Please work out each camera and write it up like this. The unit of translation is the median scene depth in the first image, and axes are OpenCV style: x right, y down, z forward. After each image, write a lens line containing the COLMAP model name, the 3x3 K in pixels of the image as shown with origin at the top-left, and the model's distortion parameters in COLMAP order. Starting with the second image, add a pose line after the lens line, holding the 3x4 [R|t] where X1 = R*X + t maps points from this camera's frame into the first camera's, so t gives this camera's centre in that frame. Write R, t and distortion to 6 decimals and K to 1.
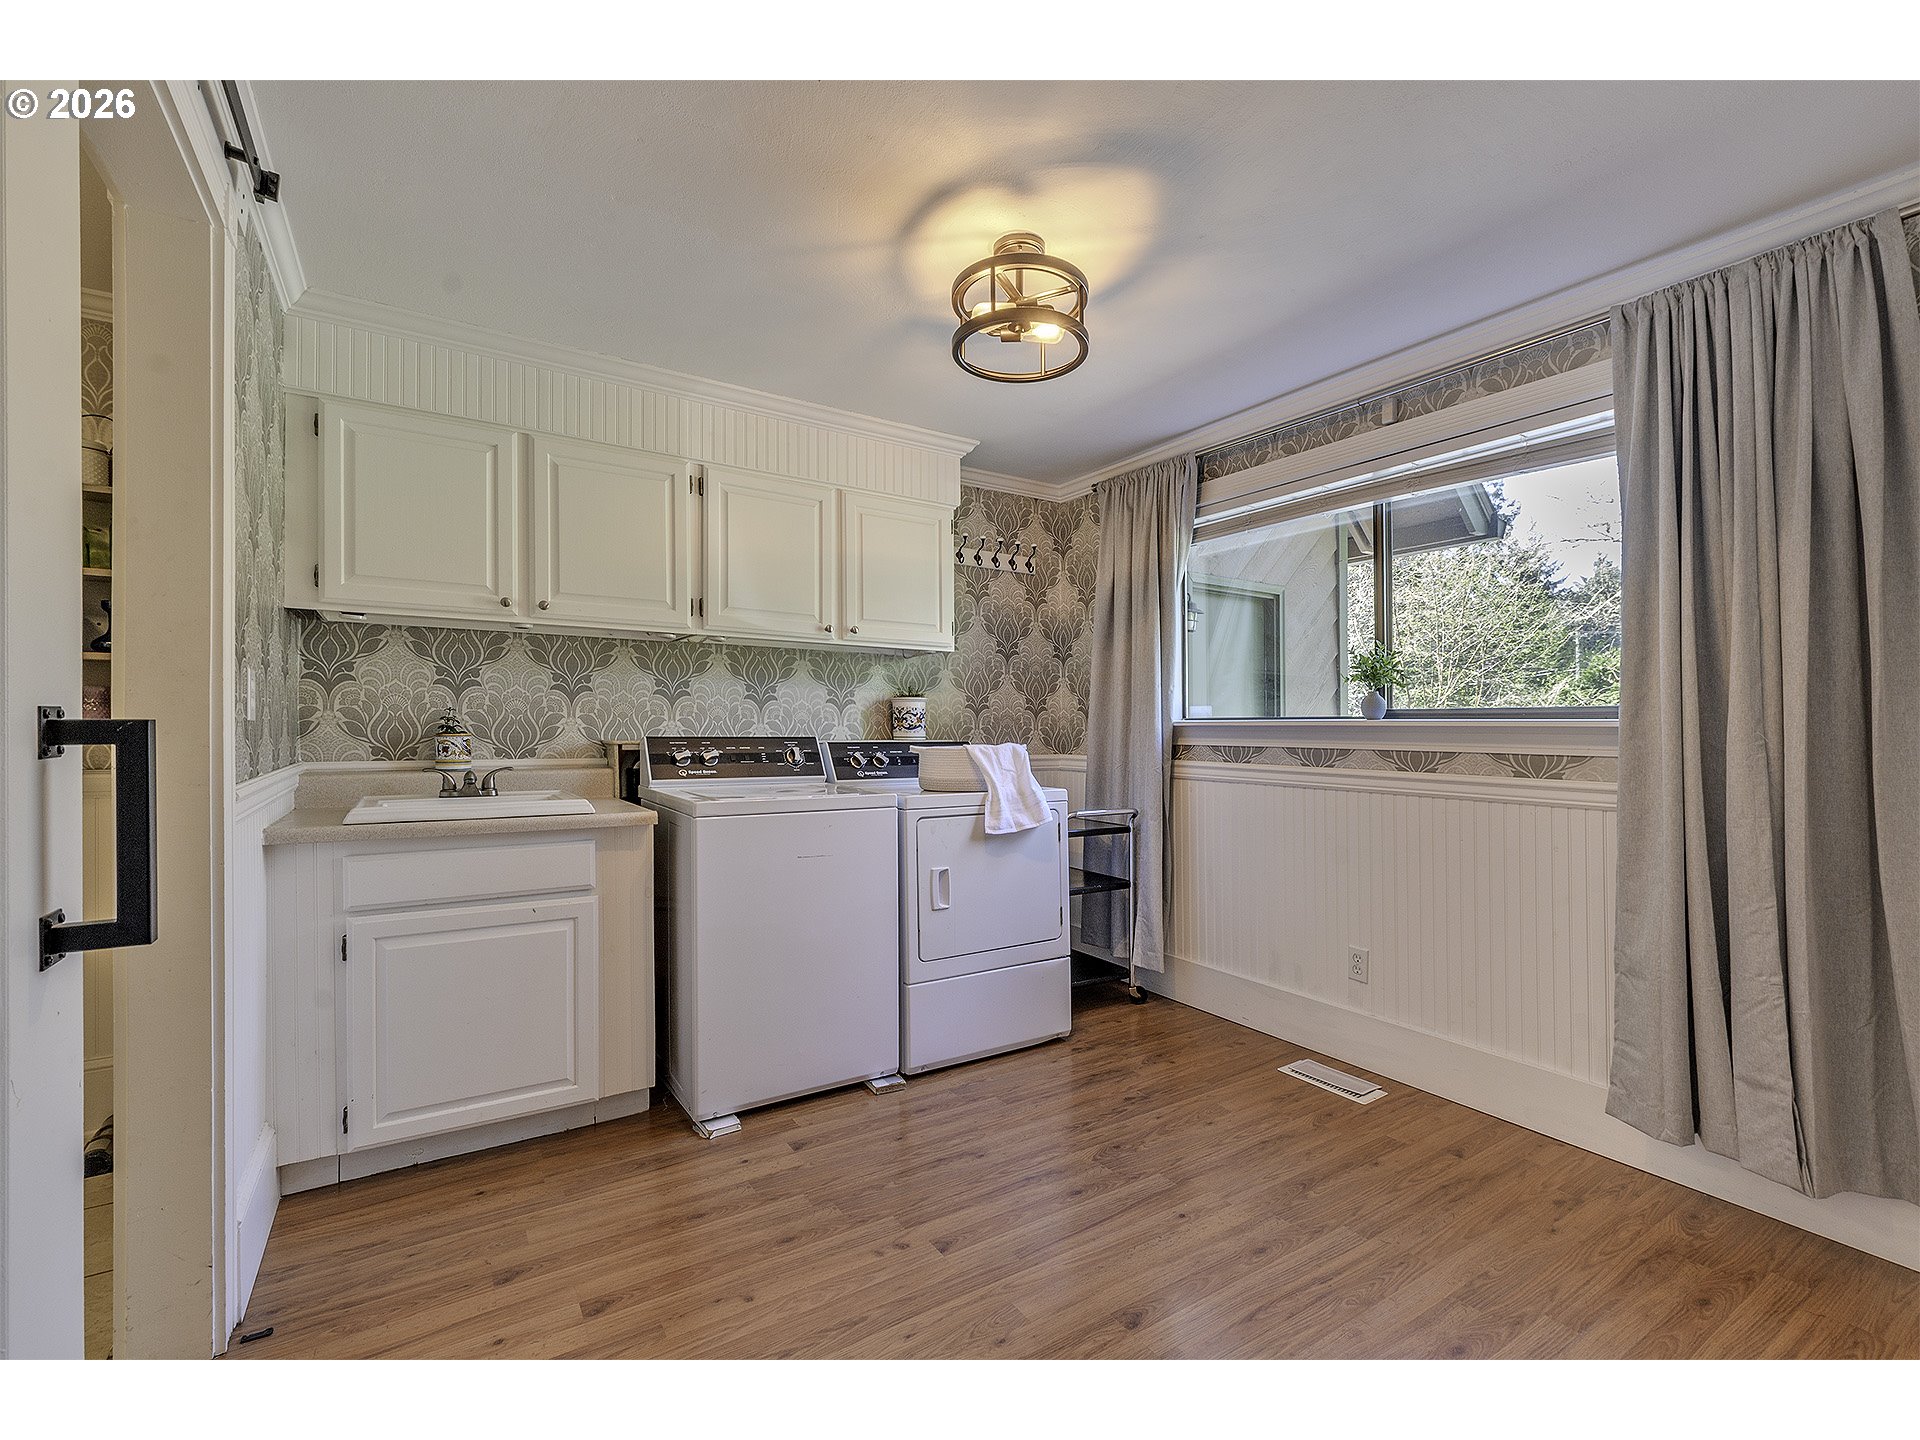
lens RADIAL K [[839.9, 0, 959.9], [0, 839.9, 720.4], [0, 0, 1]] dist [0.000783, 0.000120]
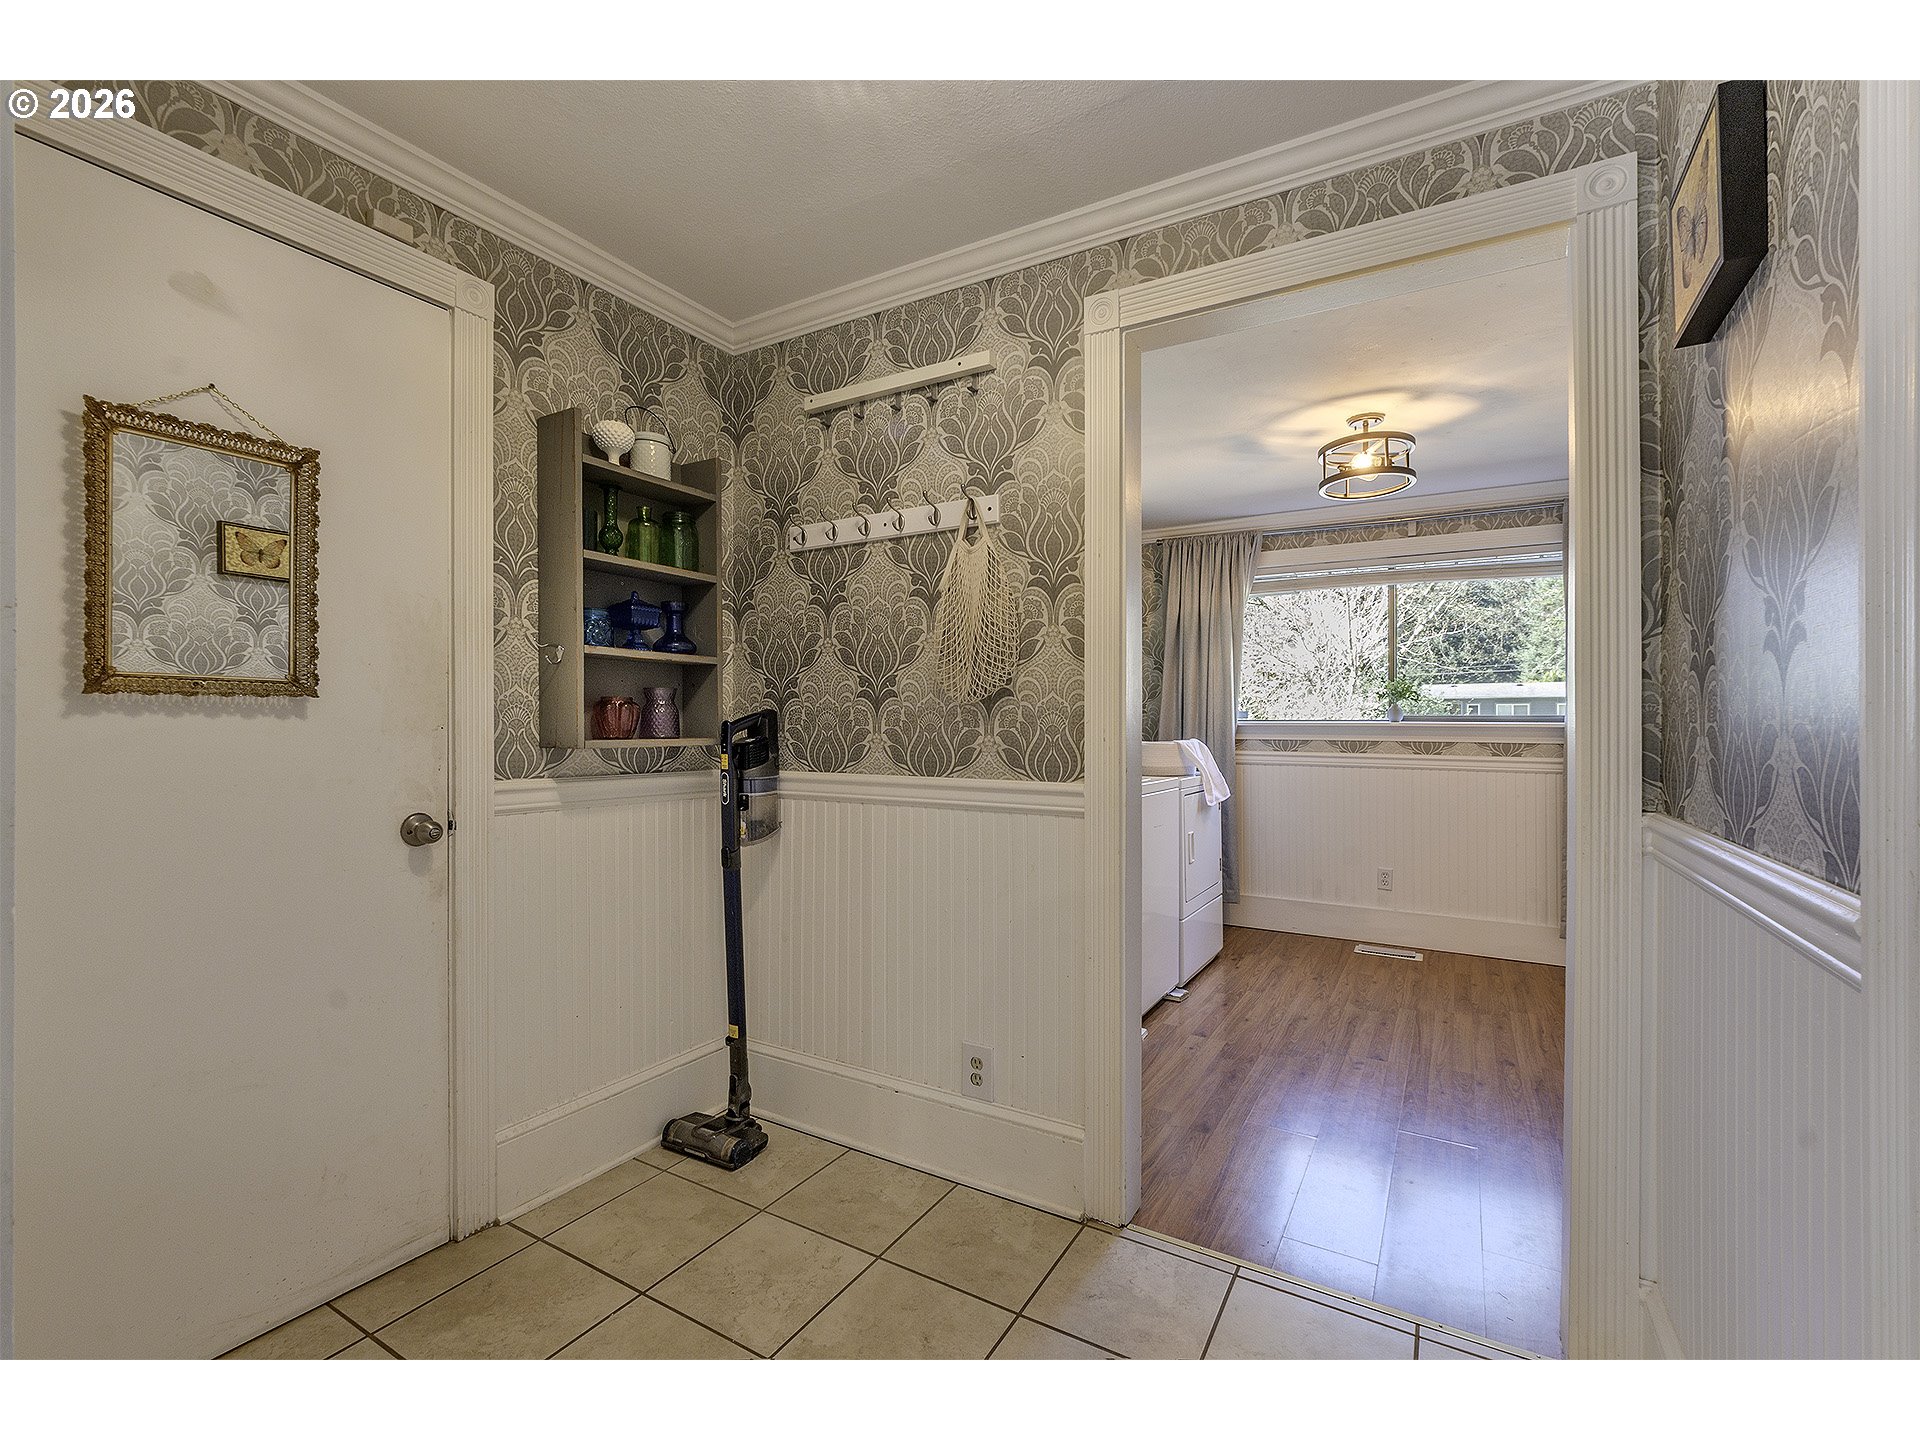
lens RADIAL K [[839.9, 0, 966.1], [0, 839.9, 719.8], [0, 0, 1]] dist [0.000783, 0.000120]
pose [[0.890616, 0.001041, 0.454754, -1.060548], [-0.003302, 0.999986, 0.004178, -0.010340], [-0.454743, -0.005223, 0.890607, -0.037737]]
